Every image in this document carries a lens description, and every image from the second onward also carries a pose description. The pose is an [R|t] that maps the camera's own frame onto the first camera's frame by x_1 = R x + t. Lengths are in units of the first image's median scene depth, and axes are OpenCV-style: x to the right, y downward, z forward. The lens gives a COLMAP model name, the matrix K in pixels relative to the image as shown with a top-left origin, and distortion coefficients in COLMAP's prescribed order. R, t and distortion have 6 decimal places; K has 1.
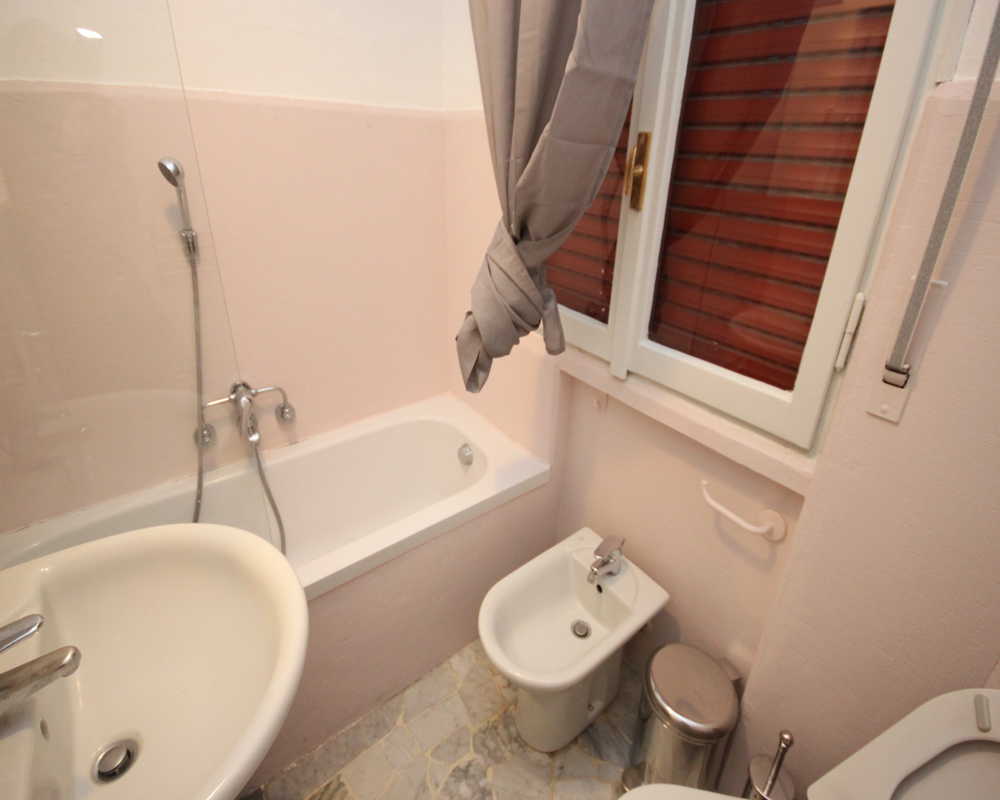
lens RADIAL K [[469.6, 0, 501.8], [0, 469.6, 383.4], [0, 0, 1]] dist [-0.001068, -0.000582]
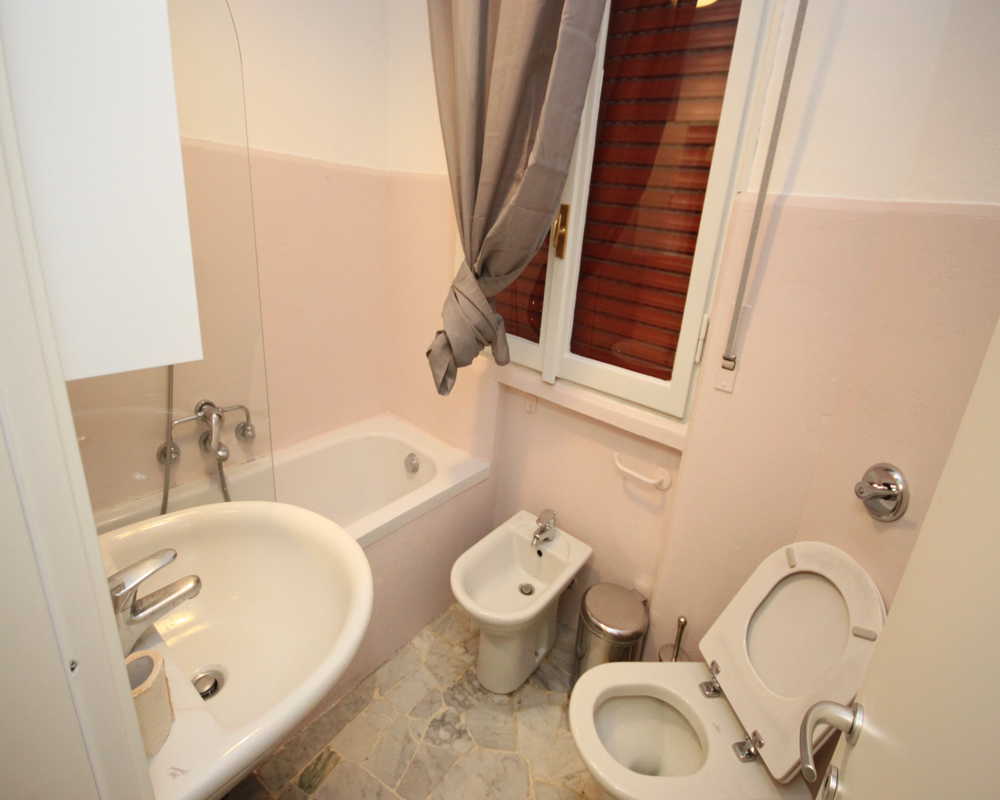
lens RADIAL K [[467.8, 0, 500.0], [0, 467.8, 400.0], [0, 0, 1]] dist [-0.001564, -0.000260]
pose [[0.967046, -0.030590, 0.252756, -0.220762], [0.046383, 0.997310, -0.056760, 0.105229], [-0.250340, 0.066613, 0.965864, -0.233895]]
